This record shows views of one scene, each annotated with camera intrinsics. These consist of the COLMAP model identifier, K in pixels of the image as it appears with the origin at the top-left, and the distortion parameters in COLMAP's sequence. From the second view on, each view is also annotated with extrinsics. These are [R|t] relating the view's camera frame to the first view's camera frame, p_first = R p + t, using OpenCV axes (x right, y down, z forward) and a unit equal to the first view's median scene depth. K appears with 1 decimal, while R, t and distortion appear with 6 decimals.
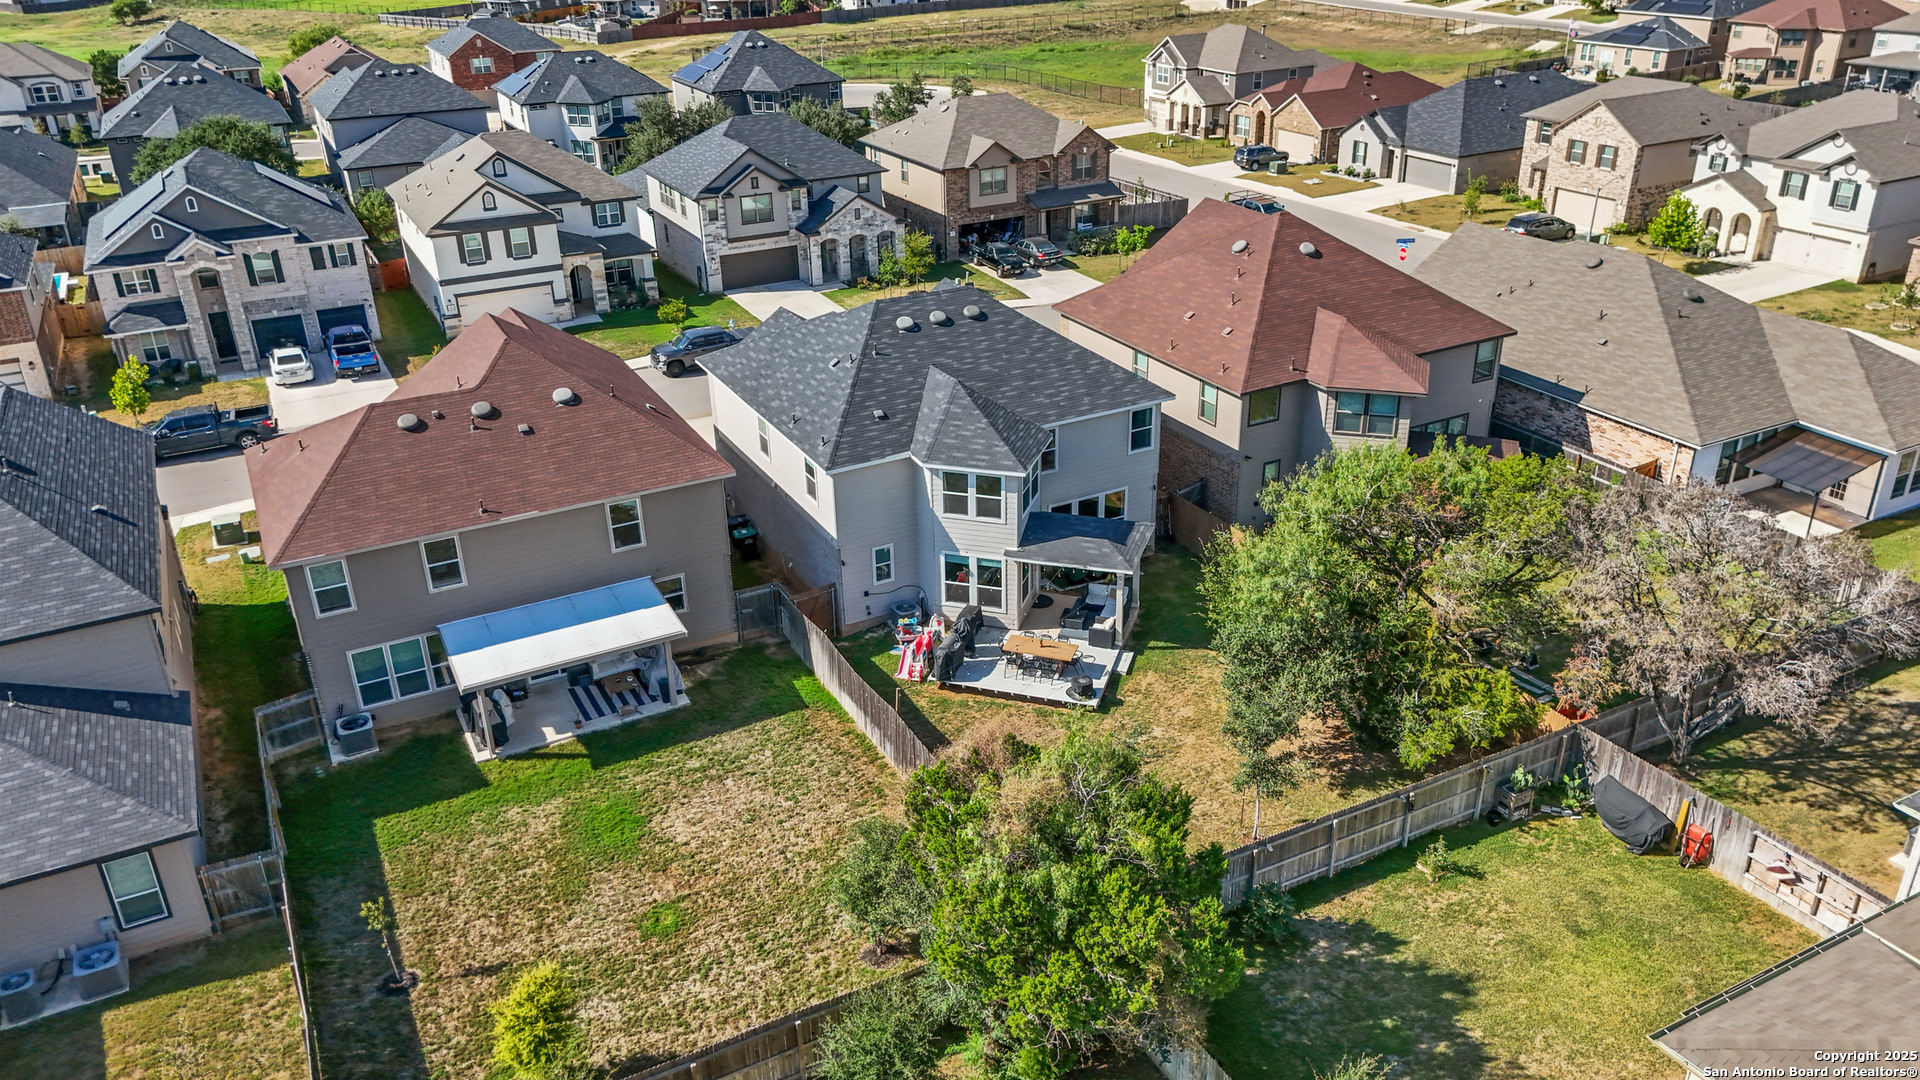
lens RADIAL K [[1416.0, 0, 960.0], [0, 1416.0, 540.0], [0, 0, 1]] dist [0.128143, -0.136935]
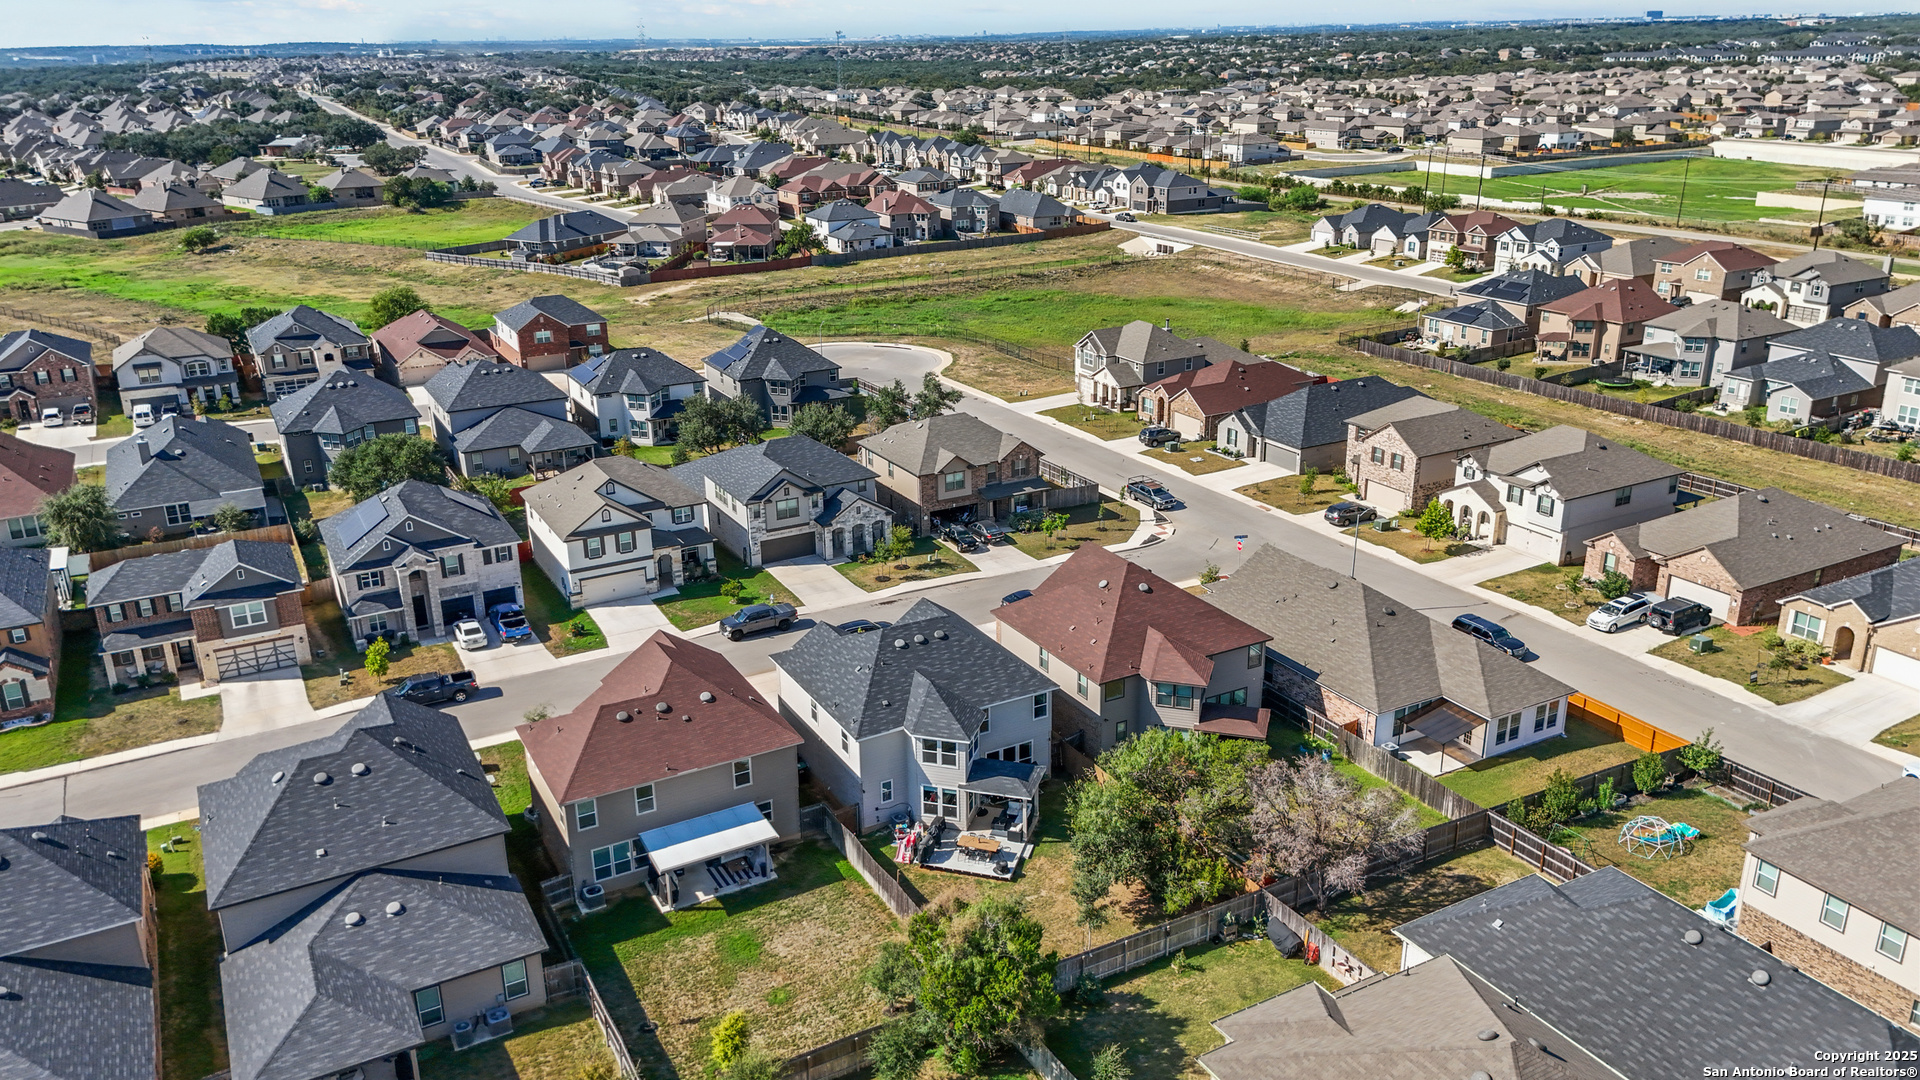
lens RADIAL K [[1430.7, 0, 960.0], [0, 1430.7, 540.0], [0, 0, 1]] dist [0.163066, -0.296364]
pose [[0.999752, 0.001085, 0.022257, -0.003475], [0.001062, 0.995360, -0.096218, -0.074517], [-0.022258, 0.096217, 0.995111, -0.476657]]
